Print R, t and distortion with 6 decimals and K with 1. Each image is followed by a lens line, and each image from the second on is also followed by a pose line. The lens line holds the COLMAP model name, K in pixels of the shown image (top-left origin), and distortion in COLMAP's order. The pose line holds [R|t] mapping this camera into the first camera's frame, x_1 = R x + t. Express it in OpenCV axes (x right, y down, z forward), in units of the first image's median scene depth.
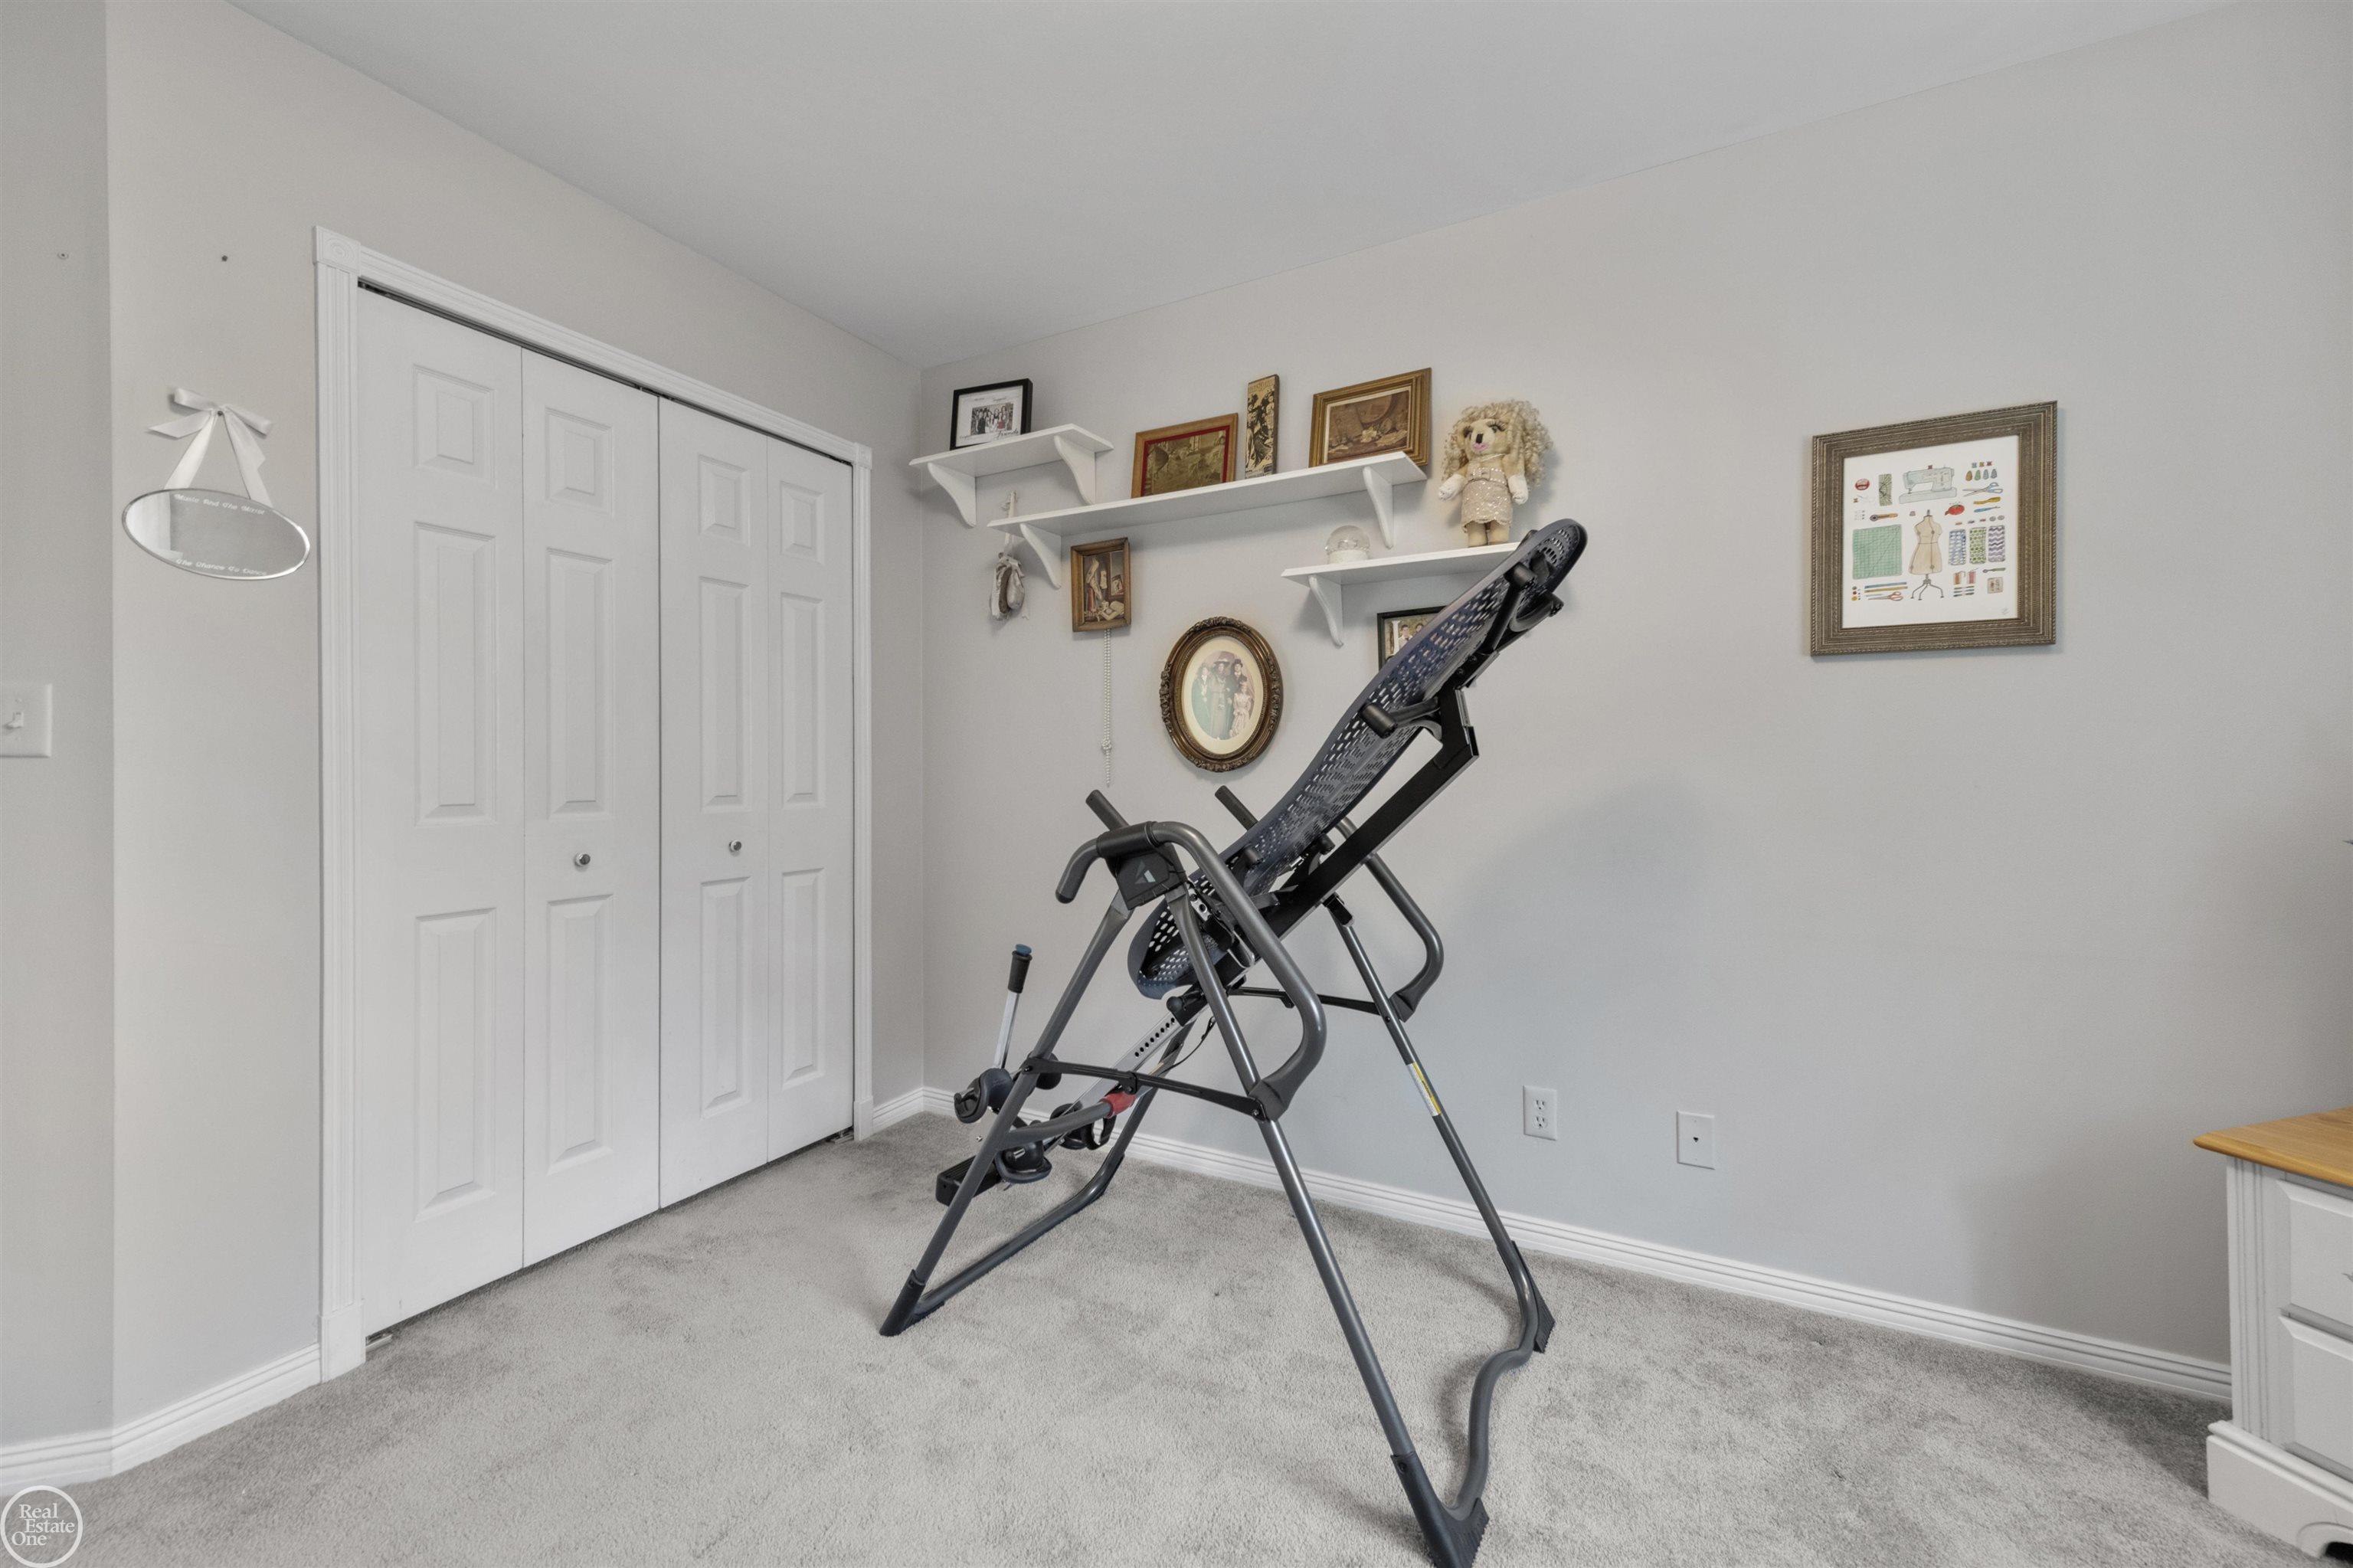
lens RADIAL K [[936.2, 0, 1178.1], [0, 936.2, 789.4], [0, 0, 1]] dist [0.012061, -0.002471]
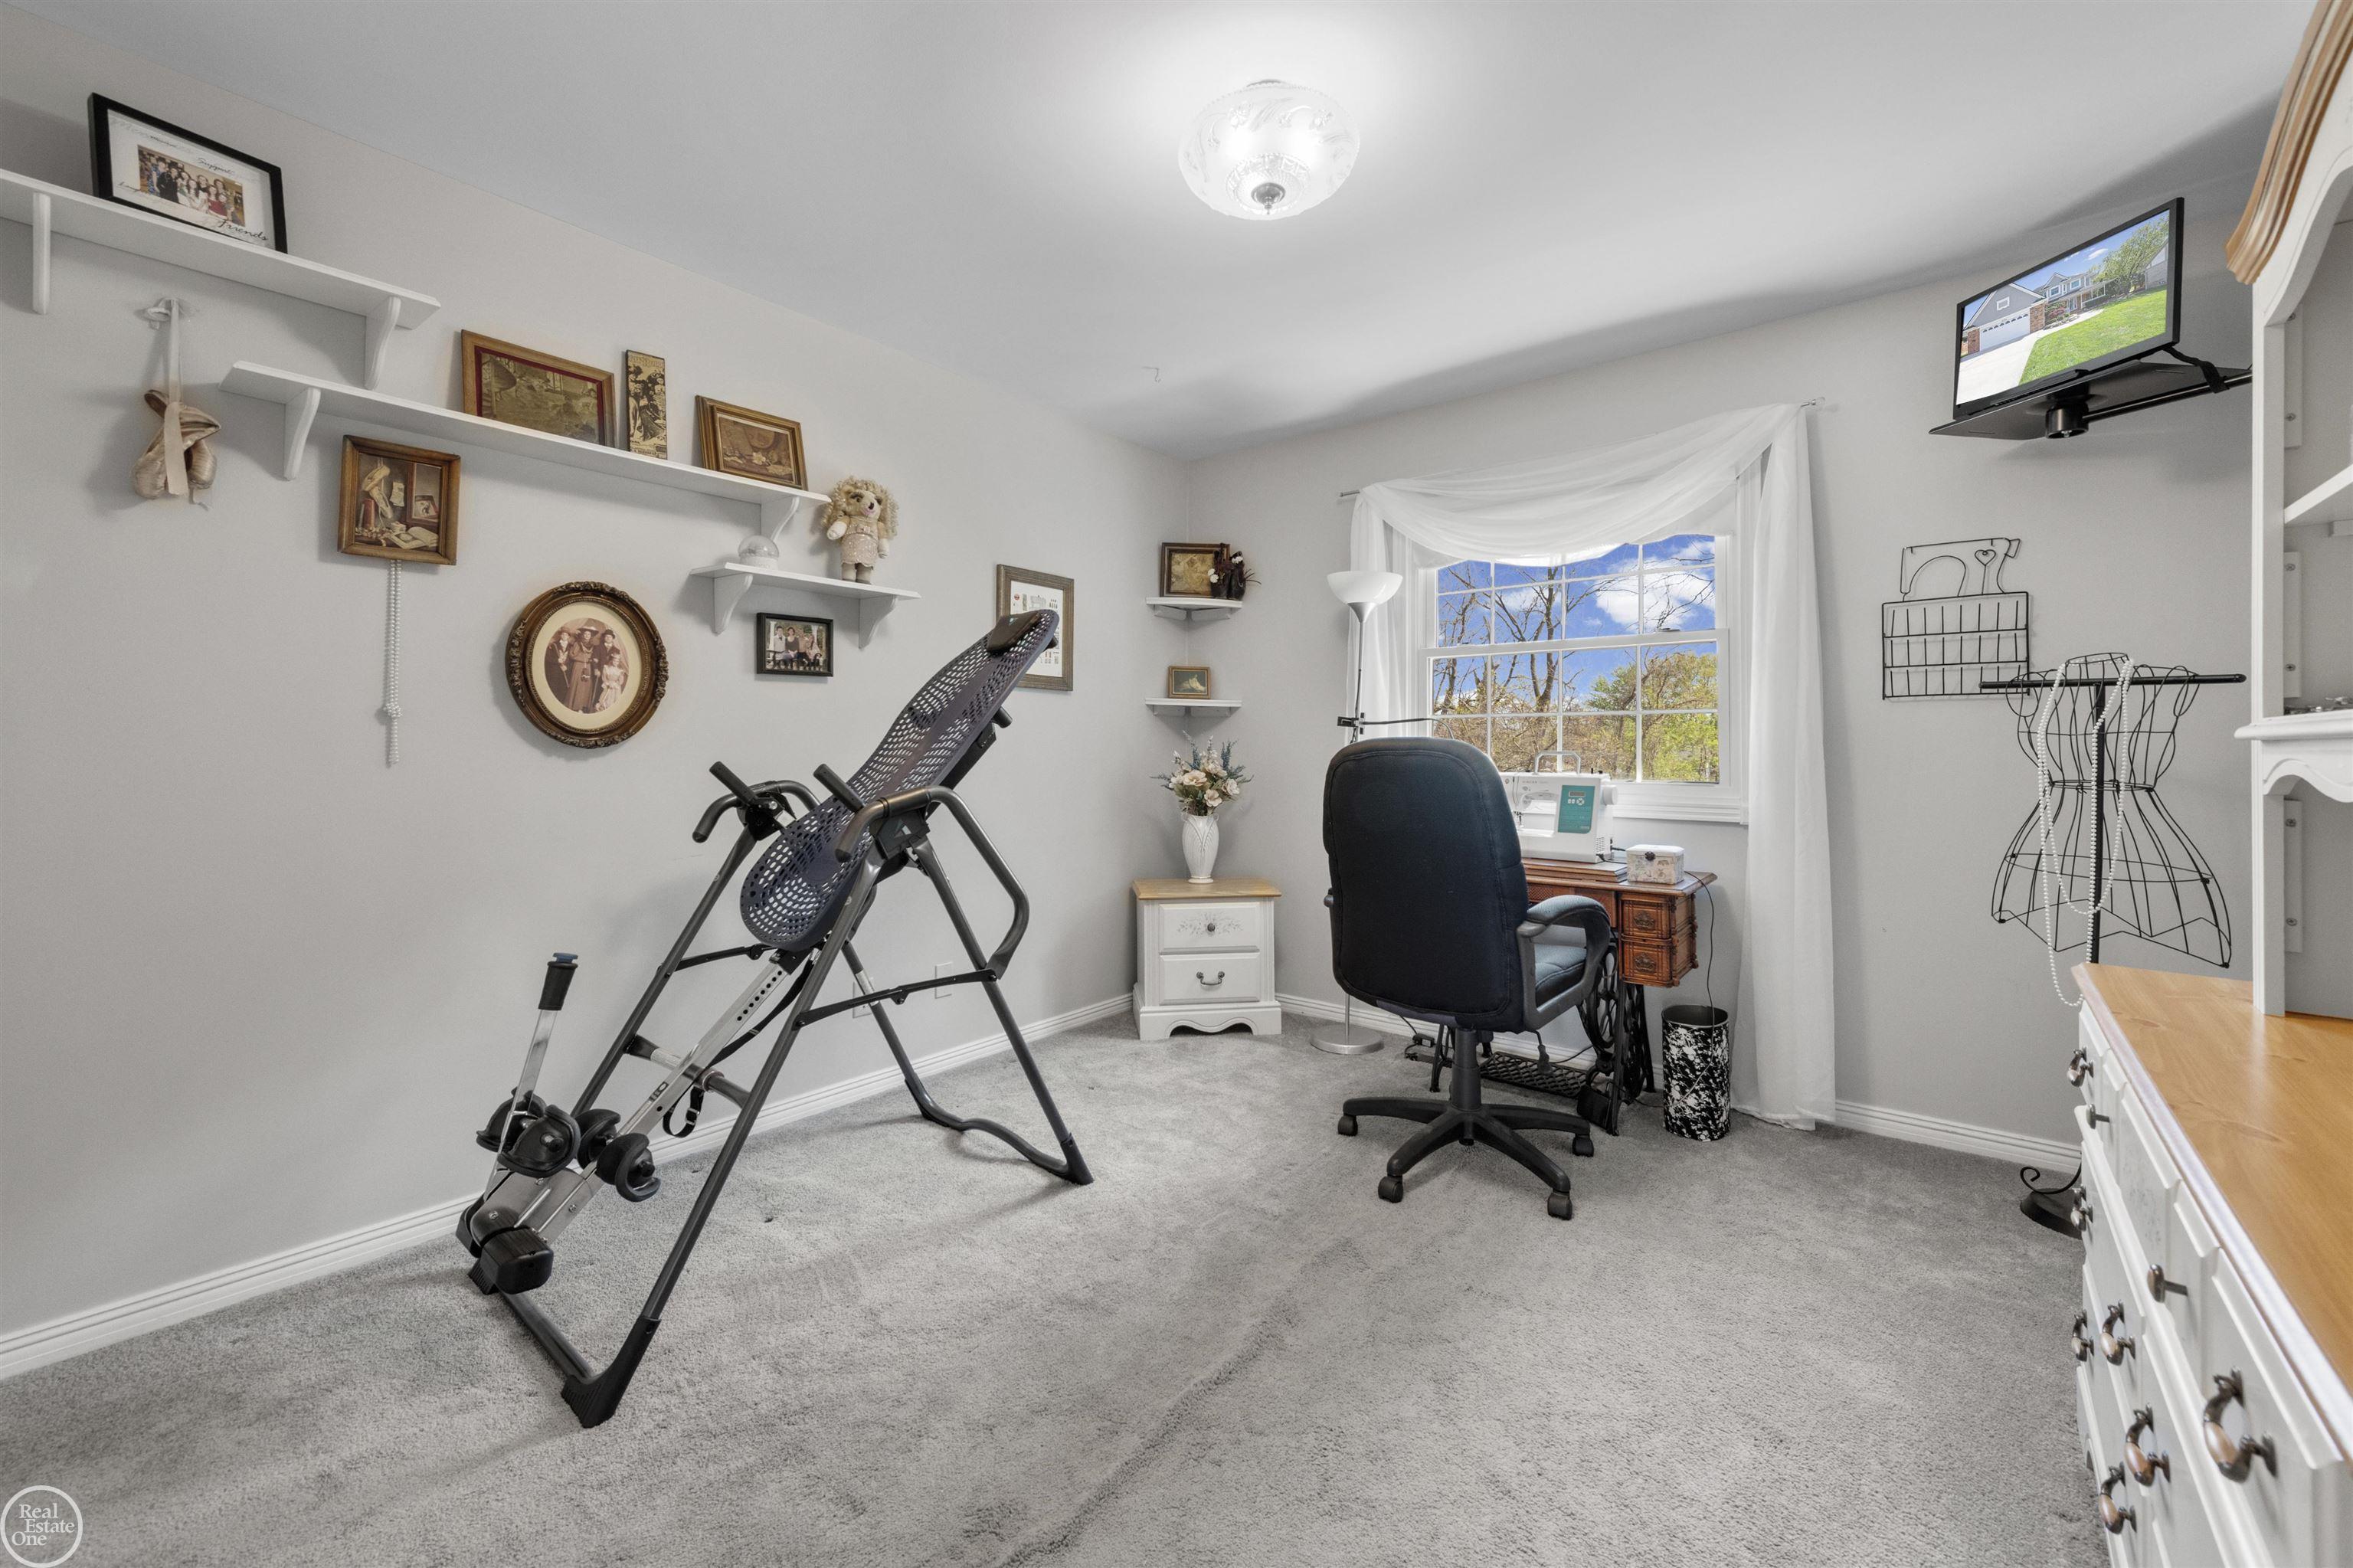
lens RADIAL K [[936.2, 0, 1184.2], [0, 936.2, 762.5], [0, 0, 1]] dist [0.012061, -0.002471]
pose [[0.182023, -0.013149, 0.983206, -0.768190], [0.007442, 0.999900, 0.011994, -0.010884], [-0.983266, 0.005134, 0.182102, 0.247931]]
